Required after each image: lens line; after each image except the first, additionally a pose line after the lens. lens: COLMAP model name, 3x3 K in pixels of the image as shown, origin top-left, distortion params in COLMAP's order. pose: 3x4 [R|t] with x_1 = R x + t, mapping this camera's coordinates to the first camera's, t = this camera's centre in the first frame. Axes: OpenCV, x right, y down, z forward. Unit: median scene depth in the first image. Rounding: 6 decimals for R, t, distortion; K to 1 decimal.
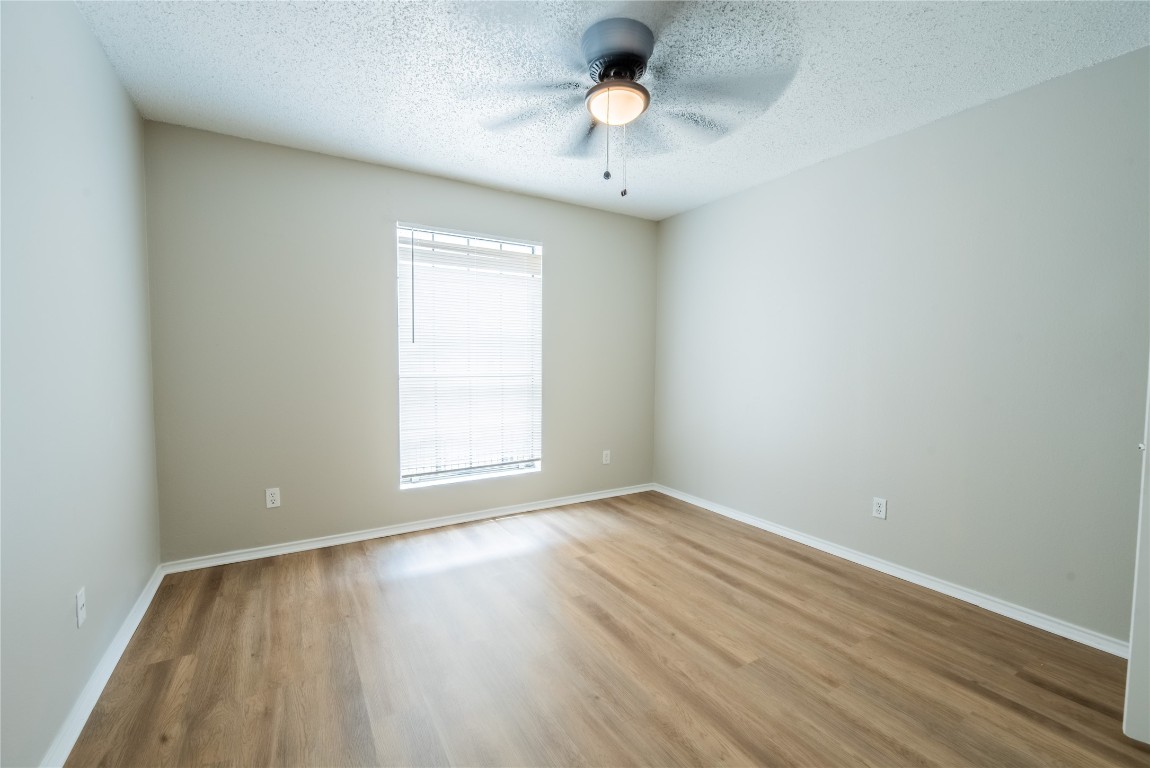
lens RADIAL K [[486.3, 0, 575.0], [0, 486.3, 384.0], [0, 0, 1]] dist [-0.004430, -0.000786]
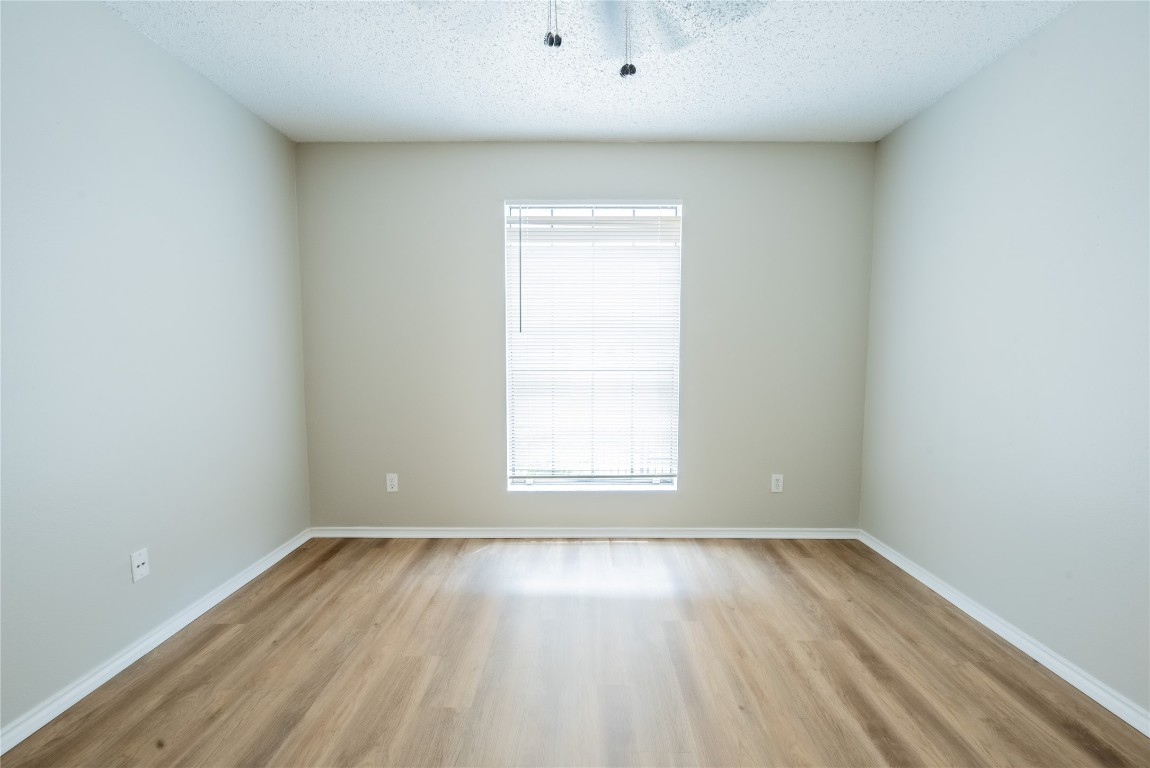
lens RADIAL K [[486.3, 0, 575.0], [0, 486.3, 384.0], [0, 0, 1]] dist [-0.004430, -0.000786]
pose [[0.850923, 0.031729, -0.524331, 0.233007], [-0.021266, 0.999437, 0.025968, -0.013918], [0.524859, -0.010946, 0.851119, 0.279050]]
